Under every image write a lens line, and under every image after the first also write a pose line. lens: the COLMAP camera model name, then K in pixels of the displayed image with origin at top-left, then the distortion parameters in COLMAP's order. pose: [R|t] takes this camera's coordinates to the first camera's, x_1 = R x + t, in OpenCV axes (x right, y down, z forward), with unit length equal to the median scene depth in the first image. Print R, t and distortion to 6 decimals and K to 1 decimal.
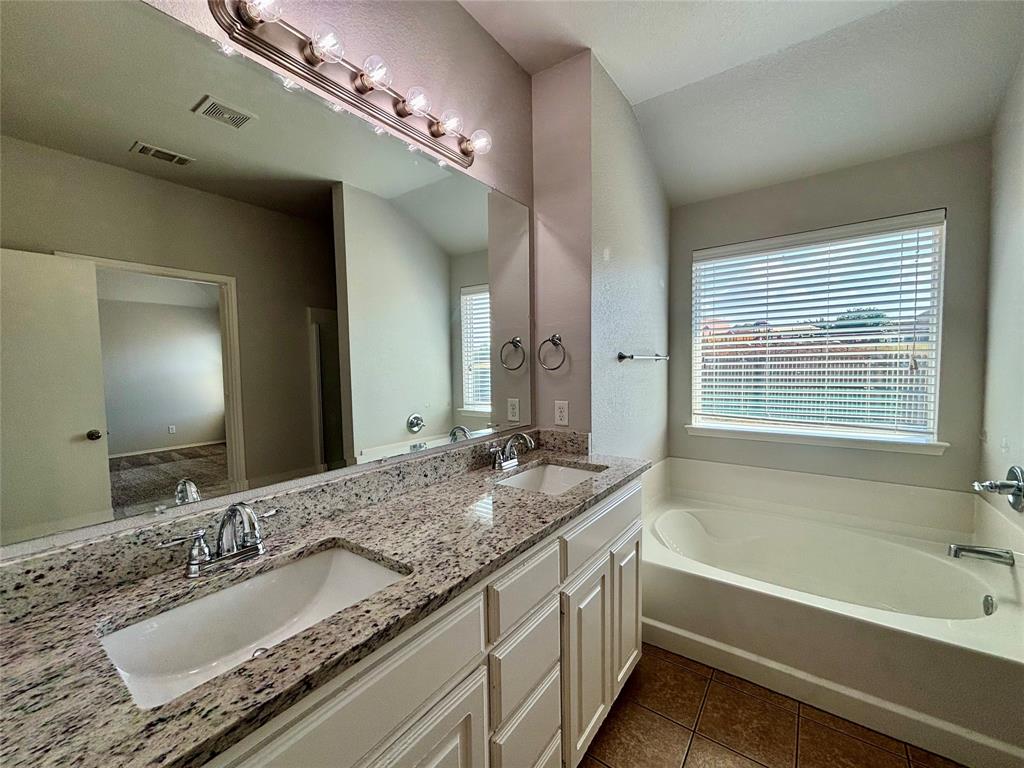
lens RADIAL K [[411.7, 0, 510.9], [0, 411.7, 384.8], [0, 0, 1]] dist [0.000039, 0.000461]
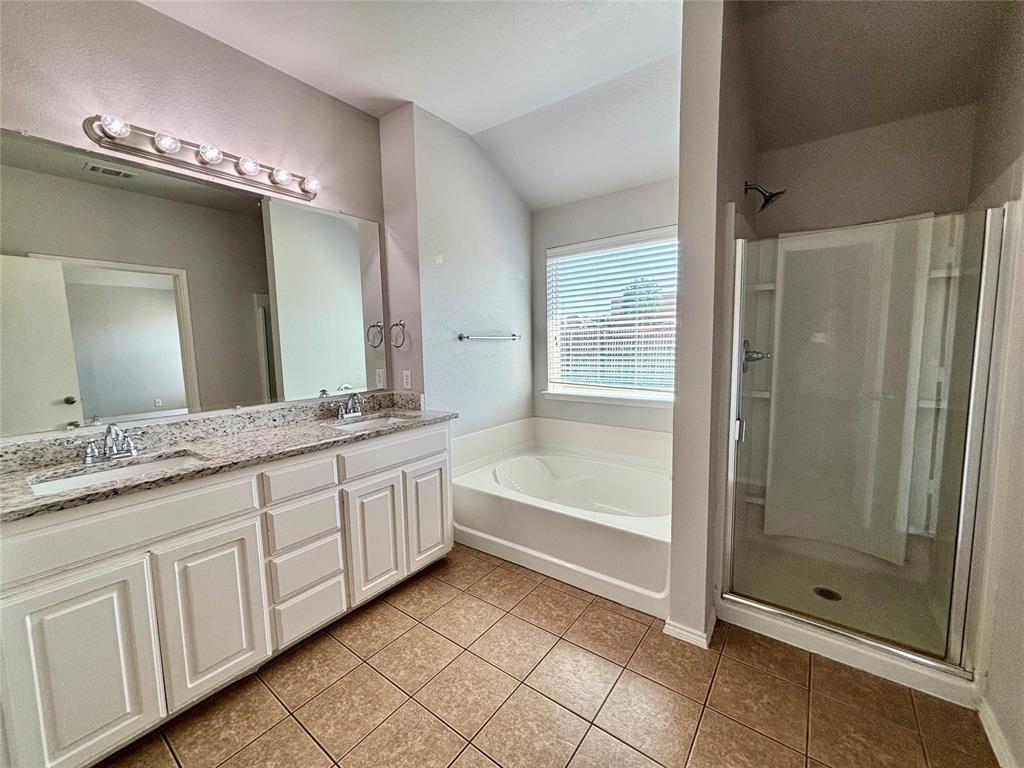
lens RADIAL K [[411.7, 0, 510.9], [0, 411.7, 384.5], [0, 0, 1]] dist [0.000039, 0.000461]
pose [[0.999958, -0.002858, -0.008706, 0.485530], [0.003347, 0.998387, 0.056682, 0.009209], [0.008530, -0.056709, 0.998354, -0.341256]]
